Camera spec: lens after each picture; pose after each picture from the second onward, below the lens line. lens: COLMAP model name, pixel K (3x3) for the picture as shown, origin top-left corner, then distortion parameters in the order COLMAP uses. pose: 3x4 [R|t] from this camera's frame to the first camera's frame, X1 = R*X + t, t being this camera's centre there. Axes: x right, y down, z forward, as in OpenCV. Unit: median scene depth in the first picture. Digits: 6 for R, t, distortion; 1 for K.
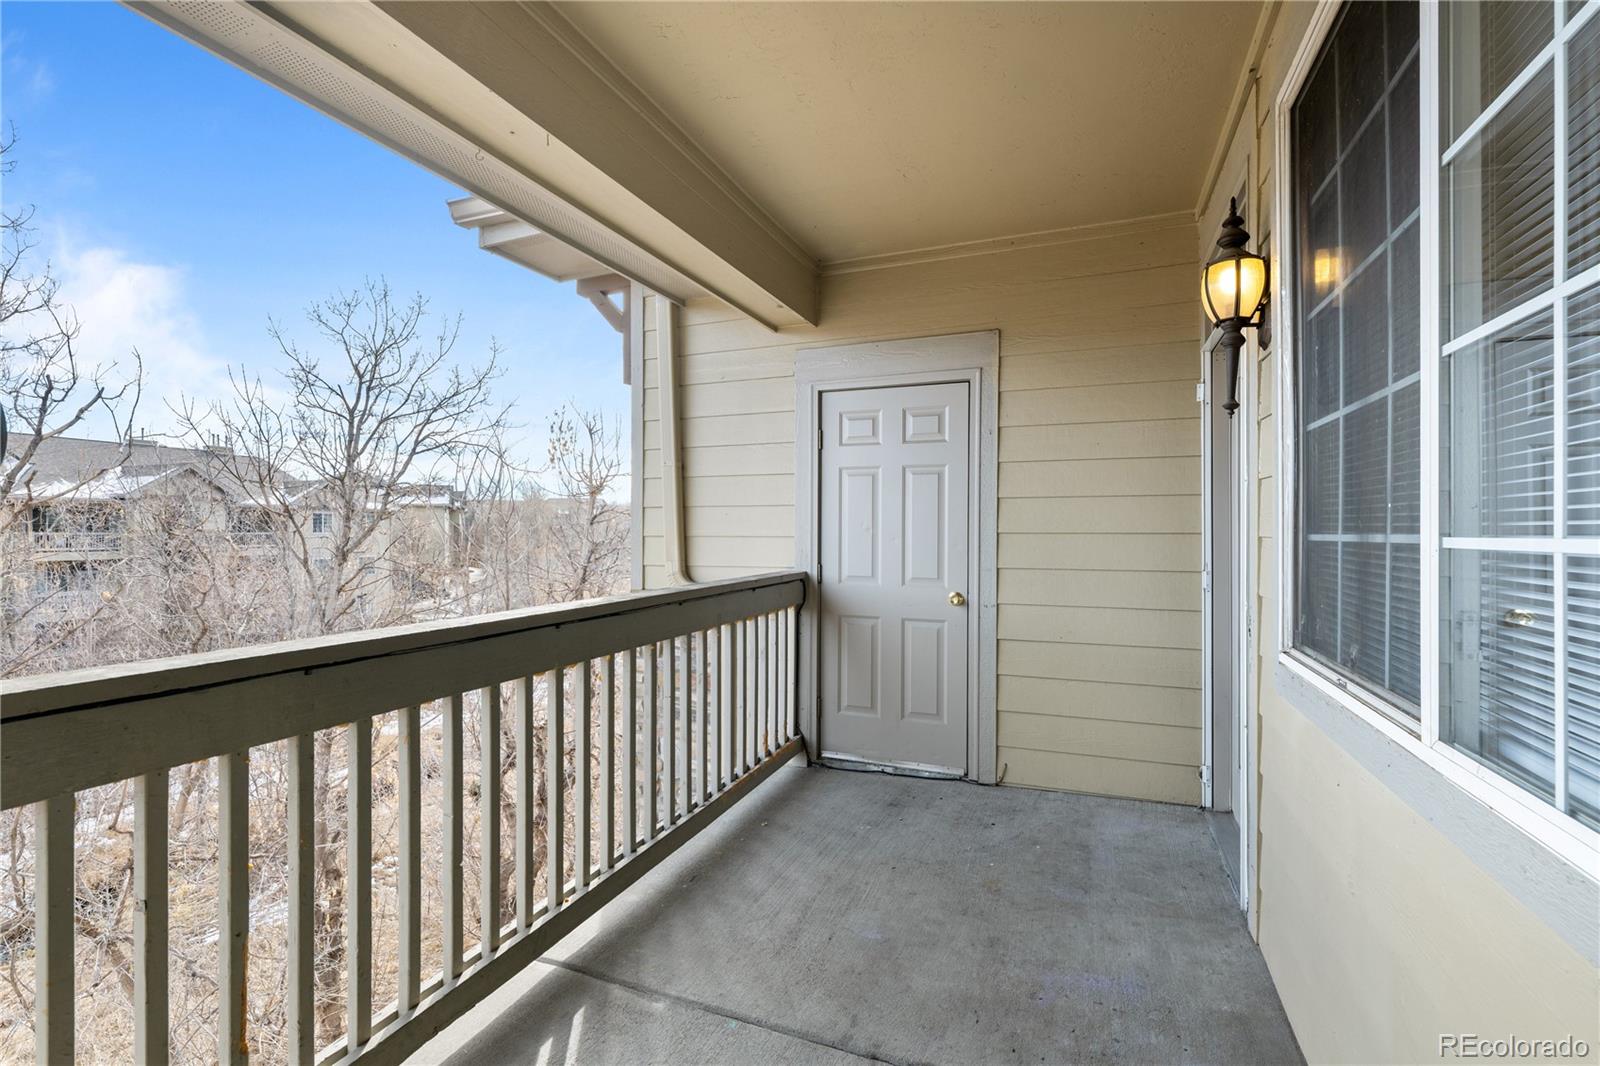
lens RADIAL K [[731.8, 0, 804.7], [0, 731.8, 533.8], [0, 0, 1]] dist [-0.002960, -0.000979]
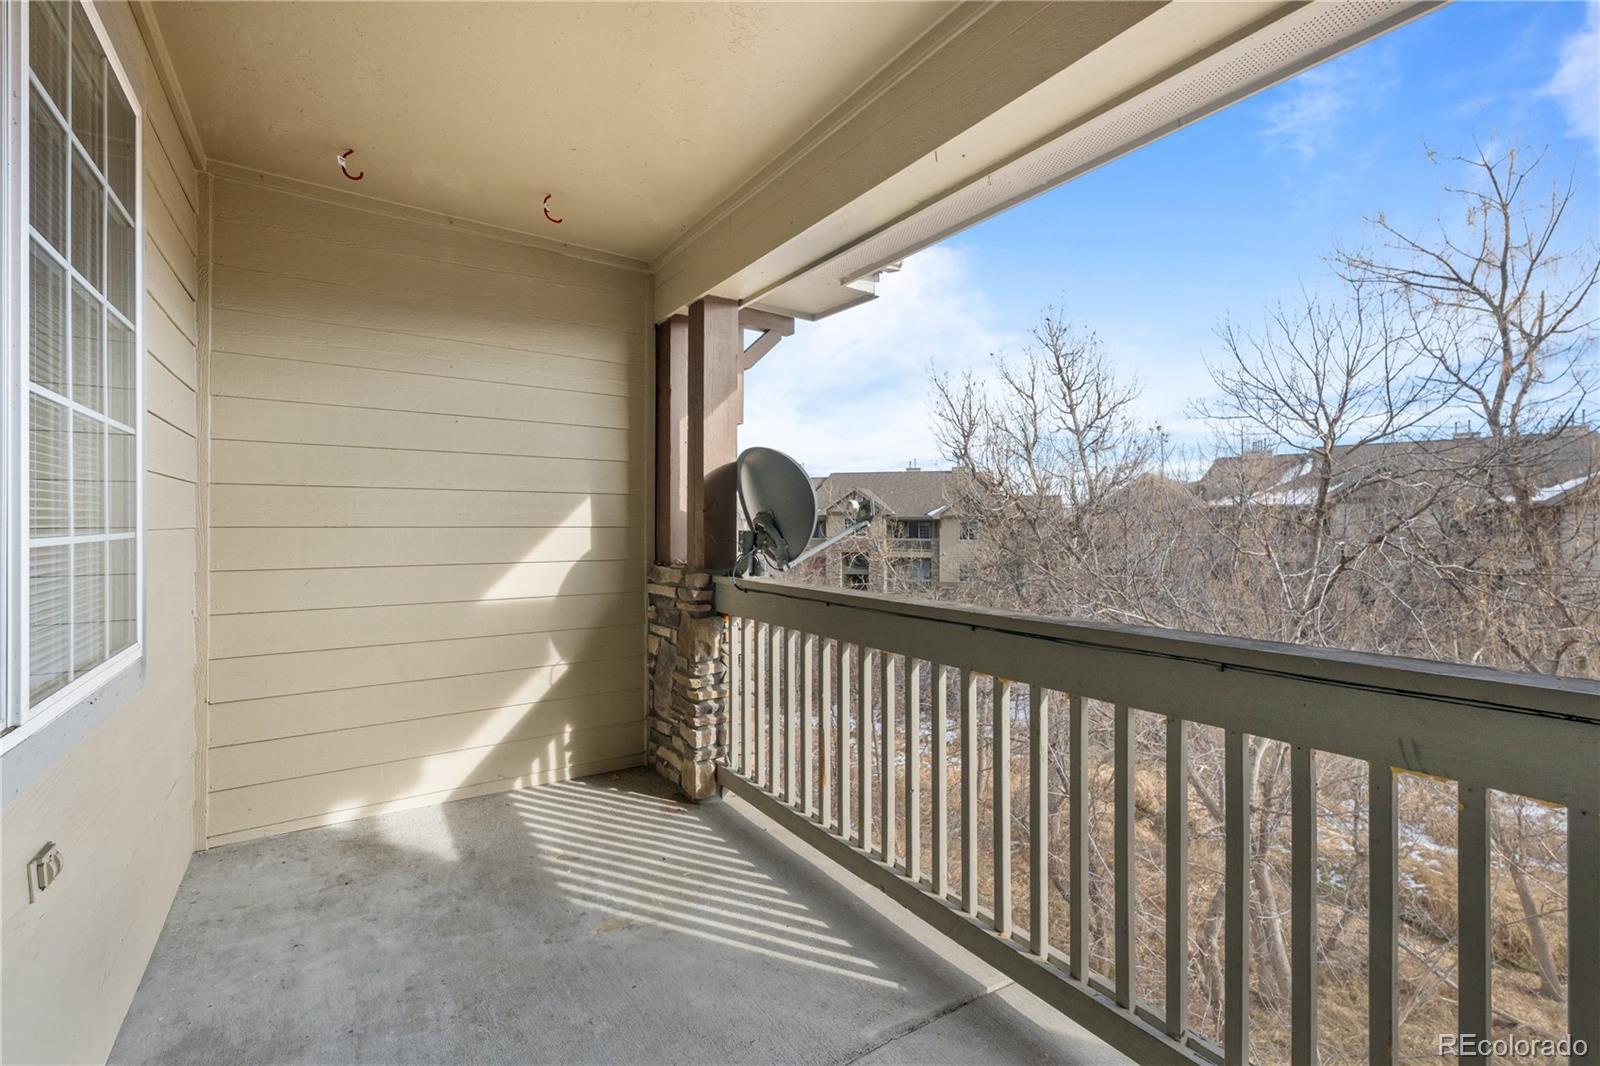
lens RADIAL K [[685.1, 0, 801.3], [0, 685.1, 525.0], [0, 0, 1]] dist [-0.007529, 0.001596]
pose [[-0.572434, 0.000582, -0.819951, 0.541727], [-0.003554, 0.999989, 0.003191, -0.011793], [0.819943, 0.004741, -0.572425, 1.349805]]
